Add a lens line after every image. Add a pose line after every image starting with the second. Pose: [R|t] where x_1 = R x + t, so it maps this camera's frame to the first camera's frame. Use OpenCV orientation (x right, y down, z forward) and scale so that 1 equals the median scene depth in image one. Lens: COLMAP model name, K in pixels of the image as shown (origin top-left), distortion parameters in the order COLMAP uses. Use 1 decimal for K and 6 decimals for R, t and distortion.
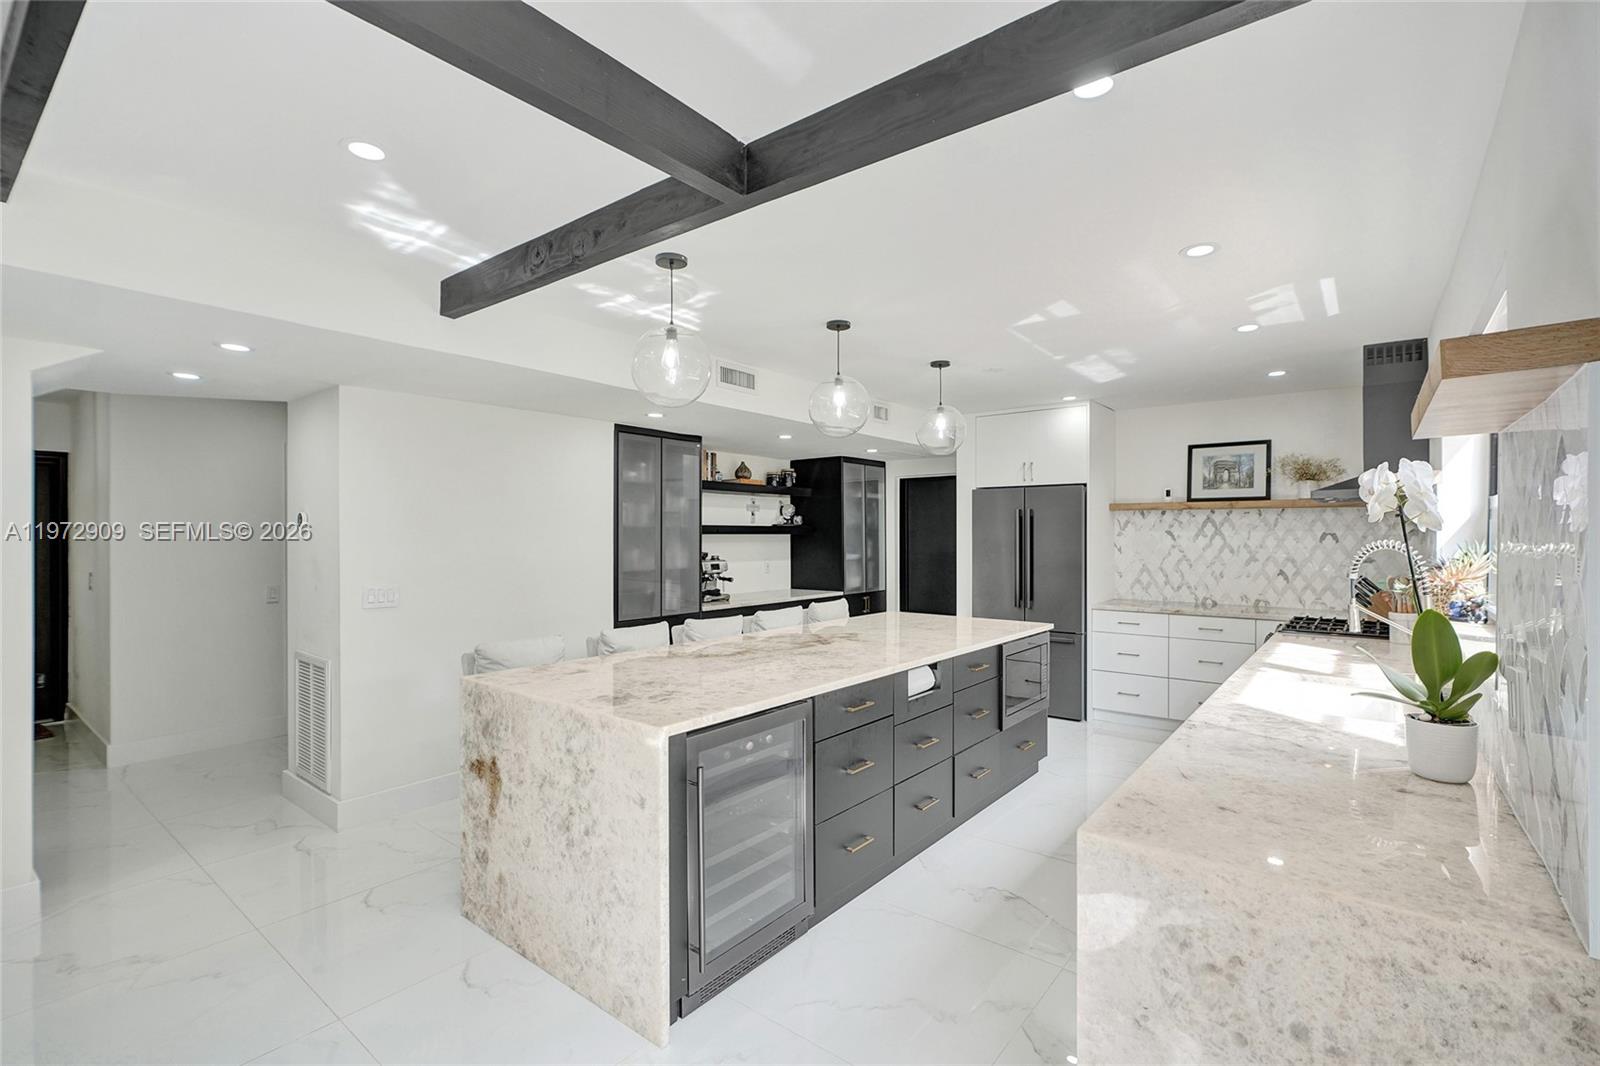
lens RADIAL K [[709.0, 0, 800.0], [0, 709.0, 533.0], [0, 0, 1]] dist [-0.002326, -0.000071]
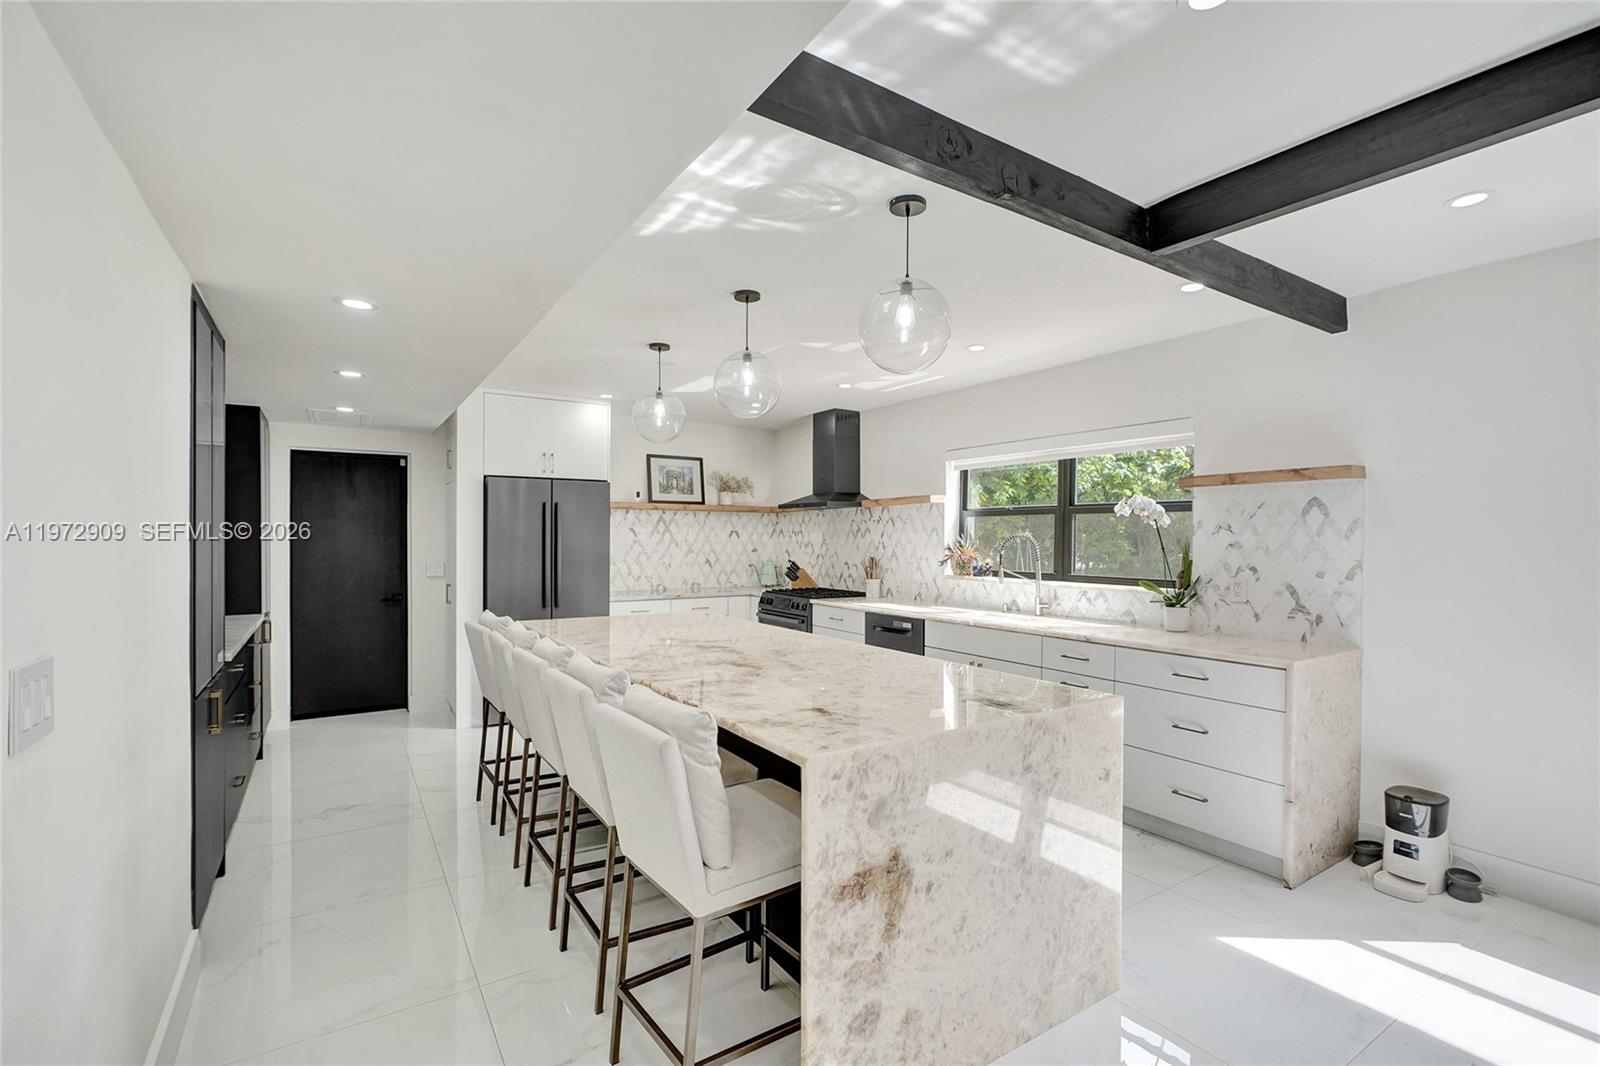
lens RADIAL K [[729.1, 0, 790.9], [0, 729.1, 539.7], [0, 0, 1]] dist [0.018753, 0.000021]
pose [[0.321040, -0.000523, 0.947065, -0.545881], [-0.006465, 0.999975, 0.002744, 0.012233], [-0.947043, -0.007003, 0.321029, 0.427211]]
